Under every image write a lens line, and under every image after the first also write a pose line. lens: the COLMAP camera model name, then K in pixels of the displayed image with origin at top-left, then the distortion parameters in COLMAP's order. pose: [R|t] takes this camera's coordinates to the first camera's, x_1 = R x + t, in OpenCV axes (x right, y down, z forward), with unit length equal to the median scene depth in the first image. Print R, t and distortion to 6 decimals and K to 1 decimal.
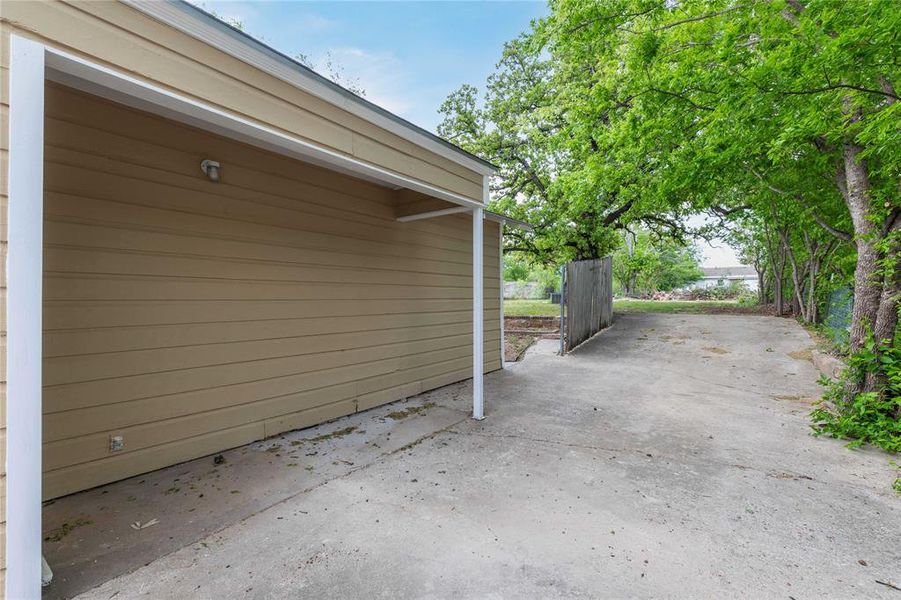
lens RADIAL K [[396.1, 0, 448.6], [0, 396.1, 292.9], [0, 0, 1]] dist [-0.001570, -0.000258]
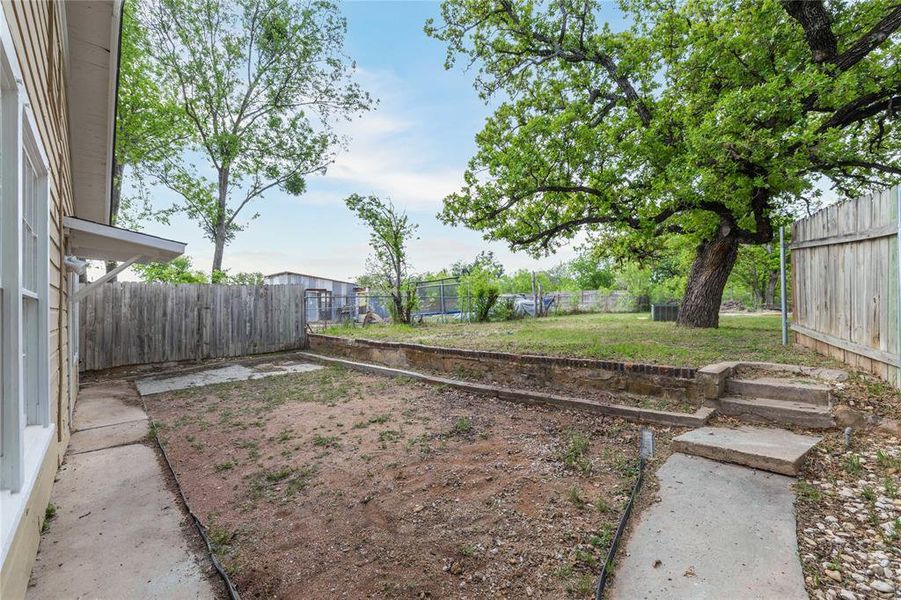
lens RADIAL K [[396.1, 0, 444.4], [0, 396.1, 311.4], [0, 0, 1]] dist [-0.001570, -0.000258]
pose [[0.979394, -0.003959, -0.201921, 0.360536], [0.007159, 0.999860, 0.015121, 0.000635], [0.201833, -0.016256, 0.979285, 1.900959]]
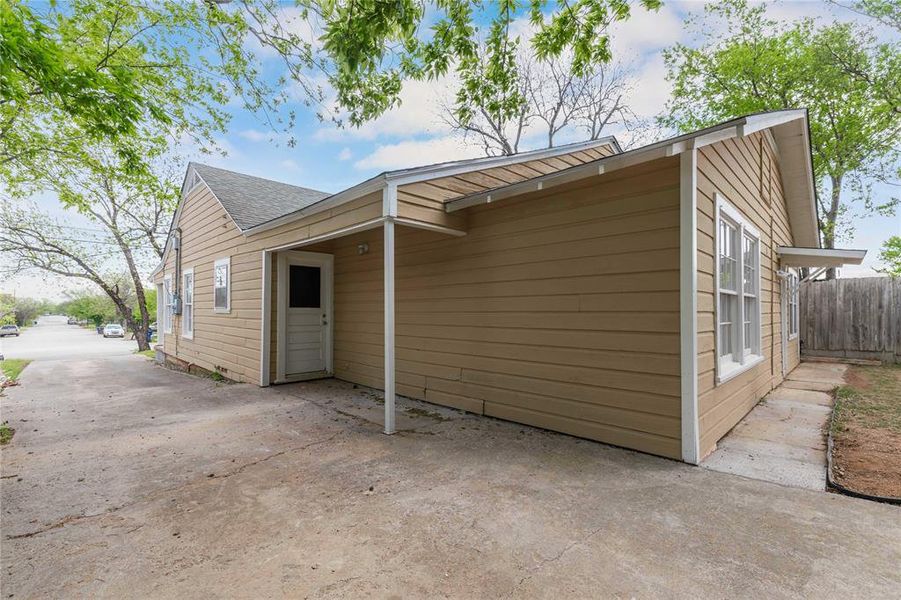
lens RADIAL K [[396.1, 0, 448.3], [0, 396.1, 301.2], [0, 0, 1]] dist [-0.001570, -0.000258]
pose [[-0.145483, -0.017271, -0.989210, 1.202033], [0.017869, 0.999639, -0.020081, 0.010140], [0.989199, -0.020598, -0.145122, 1.490955]]
